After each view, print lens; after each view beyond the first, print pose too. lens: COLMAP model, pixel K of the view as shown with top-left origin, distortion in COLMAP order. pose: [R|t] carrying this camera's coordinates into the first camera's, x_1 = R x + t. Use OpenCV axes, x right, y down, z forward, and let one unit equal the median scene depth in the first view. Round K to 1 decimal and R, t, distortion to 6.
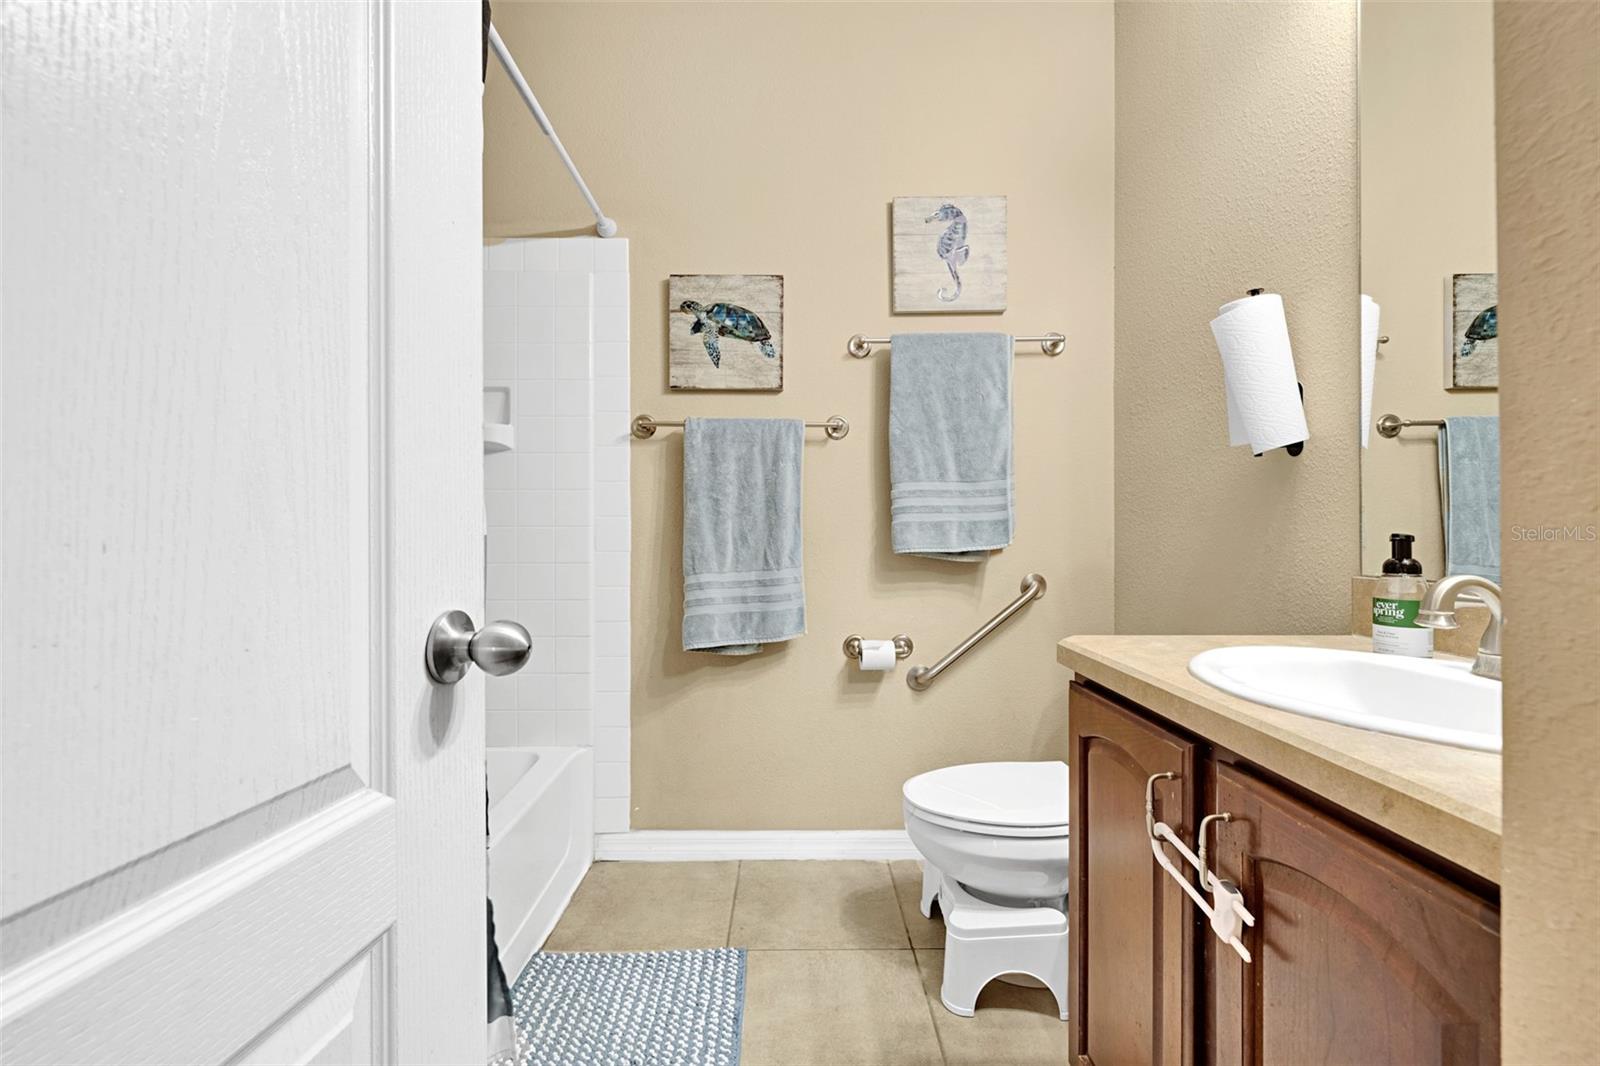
lens RADIAL K [[674.1, 0, 797.2], [0, 674.1, 531.5], [0, 0, 1]] dist [0.000820, 0.000285]
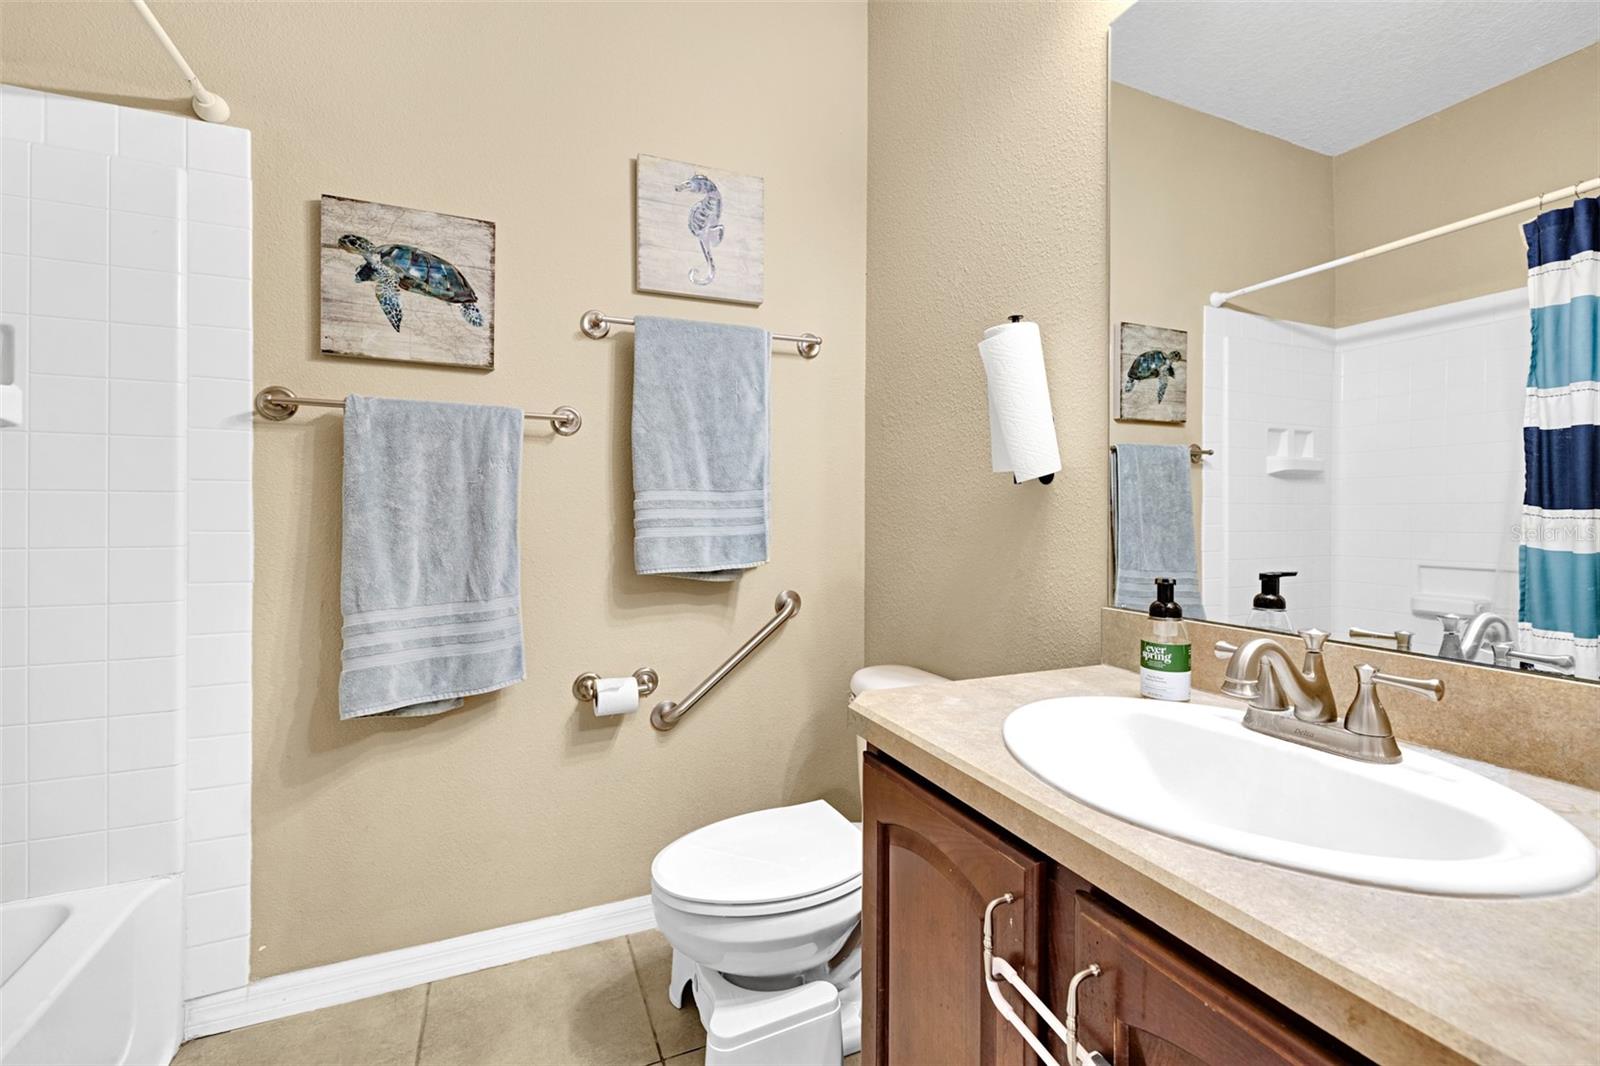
lens RADIAL K [[672.3, 0, 797.8], [0, 672.3, 514.2], [0, 0, 1]] dist [-0.000951, 0.000649]
pose [[0.919236, 0.004290, 0.393683, -0.003359], [-0.004845, 0.999988, 0.000417, -0.044497], [-0.393677, -0.002291, 0.919246, 0.146276]]
